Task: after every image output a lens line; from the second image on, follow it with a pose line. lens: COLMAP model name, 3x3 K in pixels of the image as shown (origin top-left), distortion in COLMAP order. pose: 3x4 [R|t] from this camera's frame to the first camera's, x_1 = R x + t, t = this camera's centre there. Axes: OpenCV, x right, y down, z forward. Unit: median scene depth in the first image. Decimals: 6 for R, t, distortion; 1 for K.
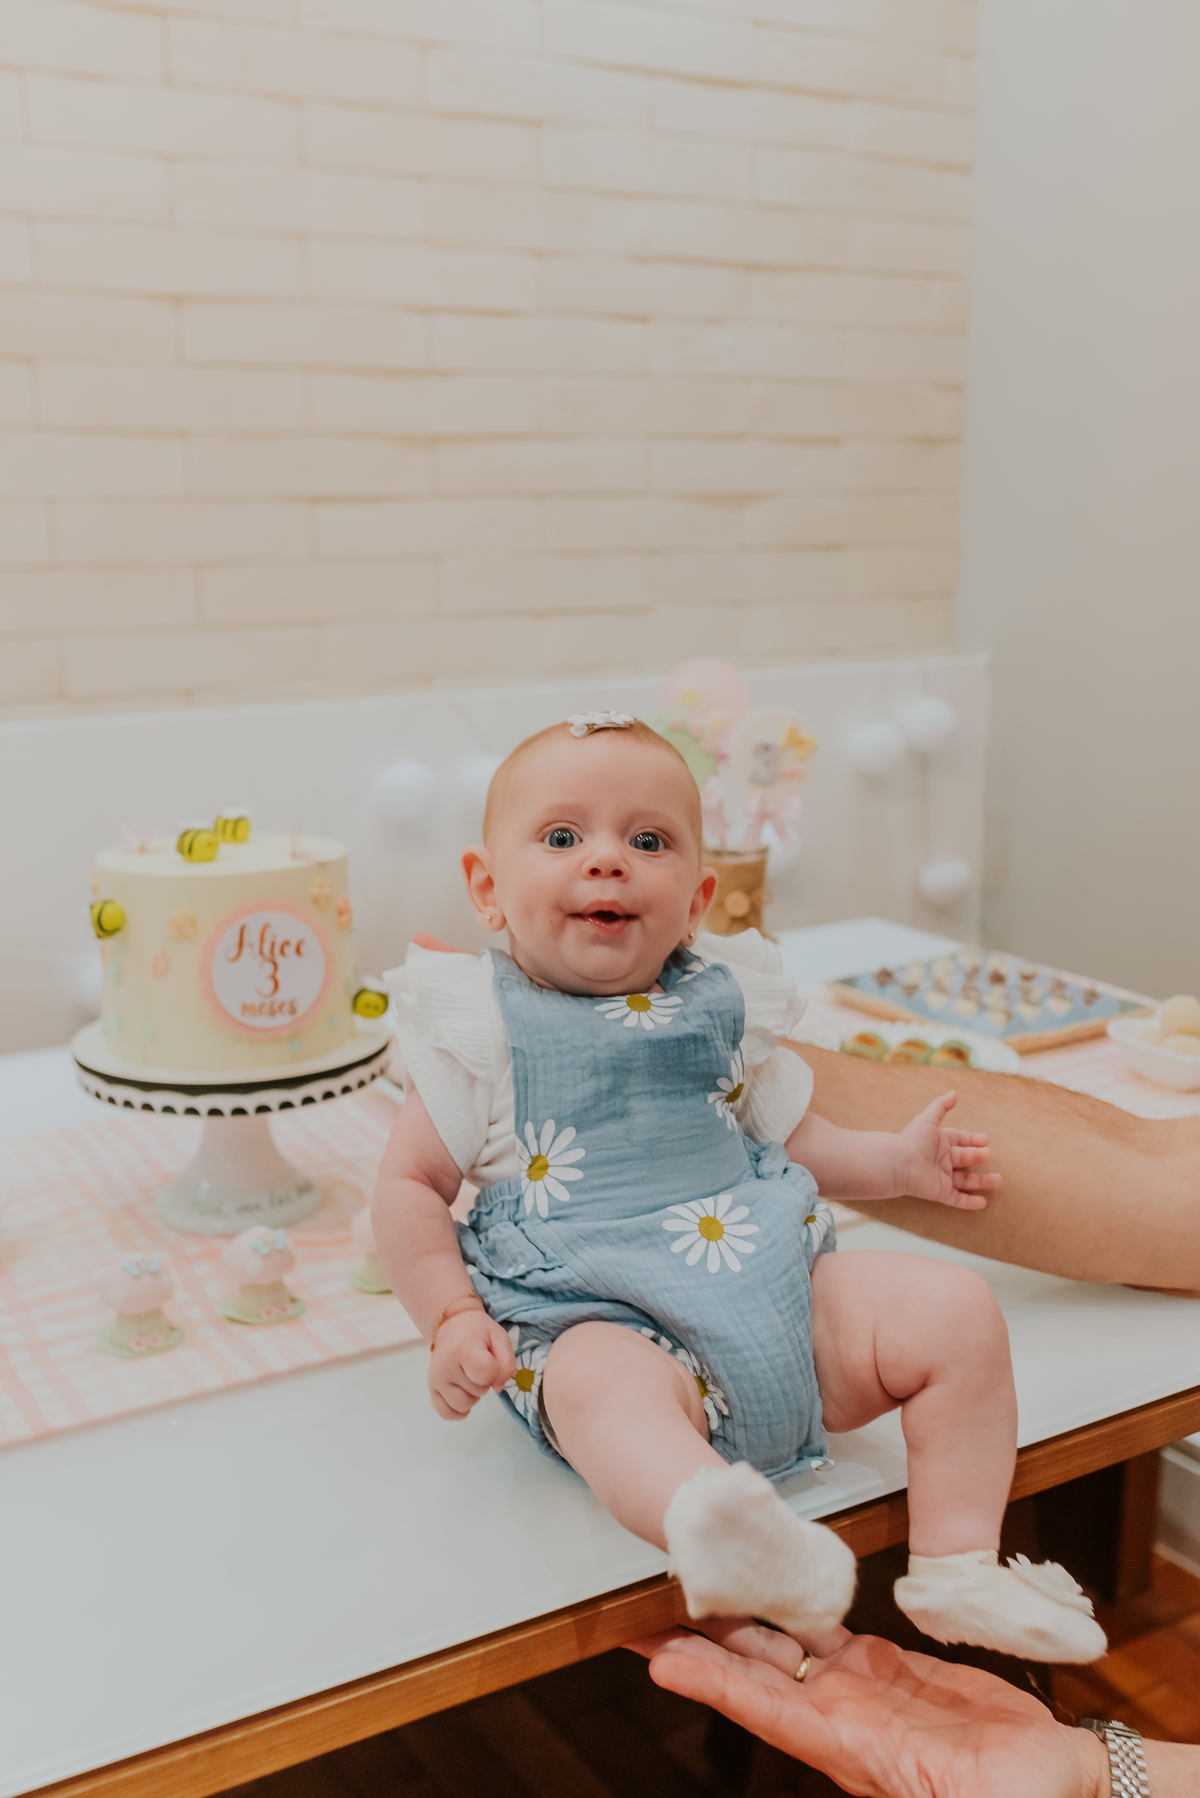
lens RADIAL K [[1774.6, 0, 600.0], [0, 1774.6, 899.0], [0, 0, 1]] dist [0.024079, -0.000339]
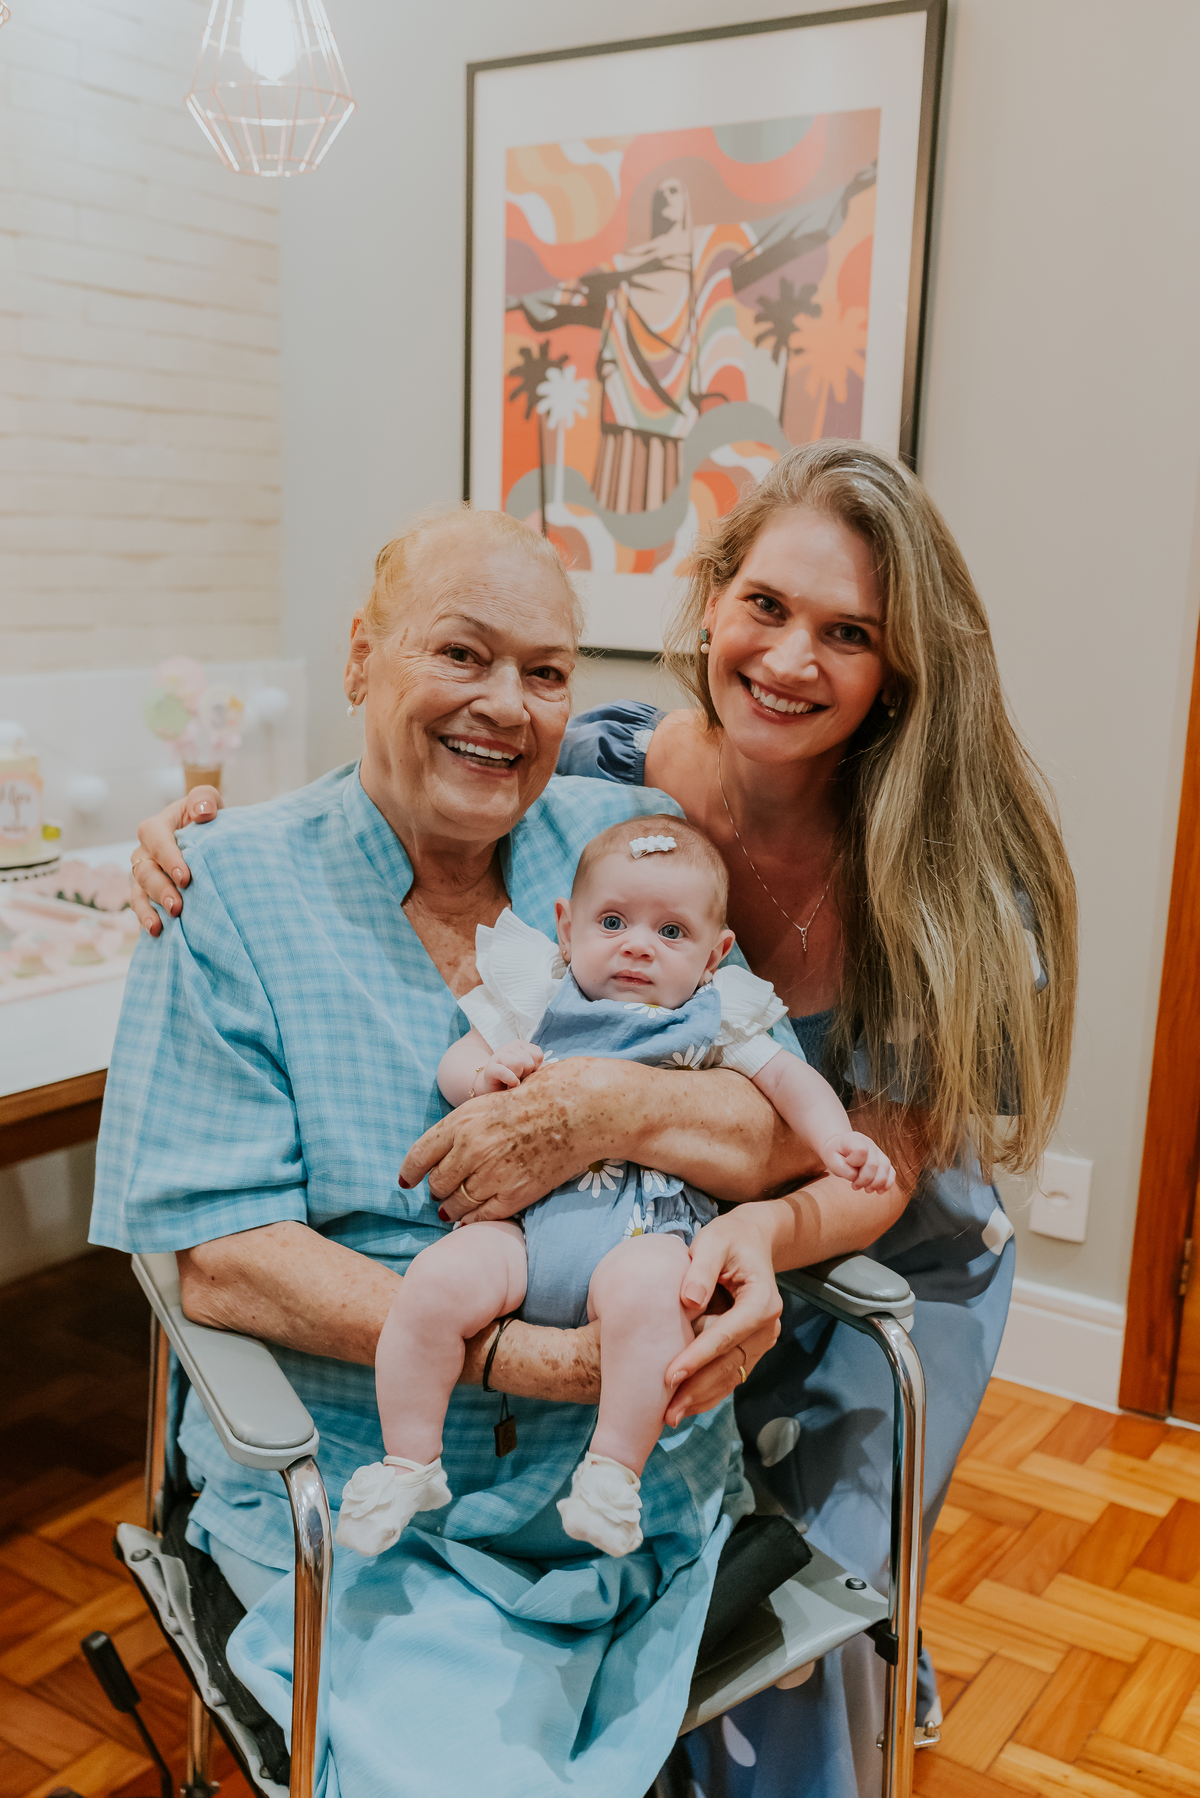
lens RADIAL K [[1774.6, 0, 600.0], [0, 1774.6, 899.0], [0, 0, 1]] dist [0.024079, -0.000339]
pose [[0.906376, -0.045923, 0.419968, -0.239152], [0.050244, 0.998737, 0.000774, 0.094494], [-0.419473, 0.020399, 0.907539, -0.589116]]
